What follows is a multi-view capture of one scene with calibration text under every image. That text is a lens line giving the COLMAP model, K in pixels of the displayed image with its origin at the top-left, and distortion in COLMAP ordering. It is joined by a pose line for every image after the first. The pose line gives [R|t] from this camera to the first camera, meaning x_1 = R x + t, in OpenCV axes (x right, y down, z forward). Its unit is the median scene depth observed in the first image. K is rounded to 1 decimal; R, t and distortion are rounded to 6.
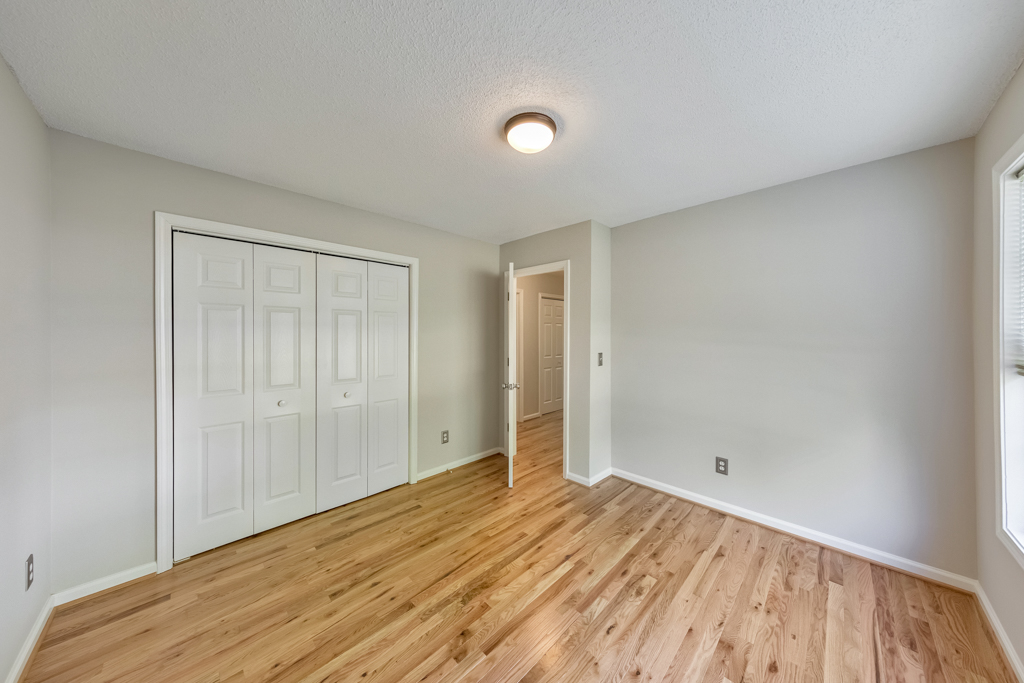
lens RADIAL K [[327.7, 0, 516.4], [0, 327.7, 344.7], [0, 0, 1]] dist [0.009930, -0.000073]
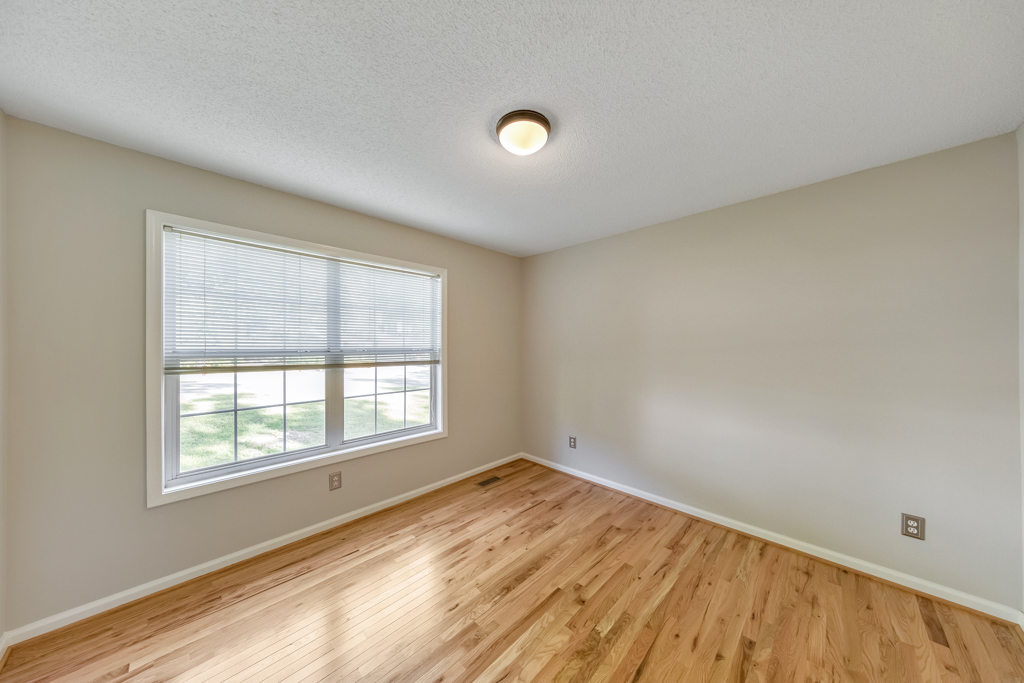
lens RADIAL K [[327.7, 0, 516.4], [0, 327.7, 344.7], [0, 0, 1]] dist [0.009930, -0.000073]
pose [[-0.999950, 0.003425, -0.009421, 0.073760], [0.003189, 0.999684, 0.024940, -0.052625], [0.009503, 0.024909, -0.999645, 1.942336]]
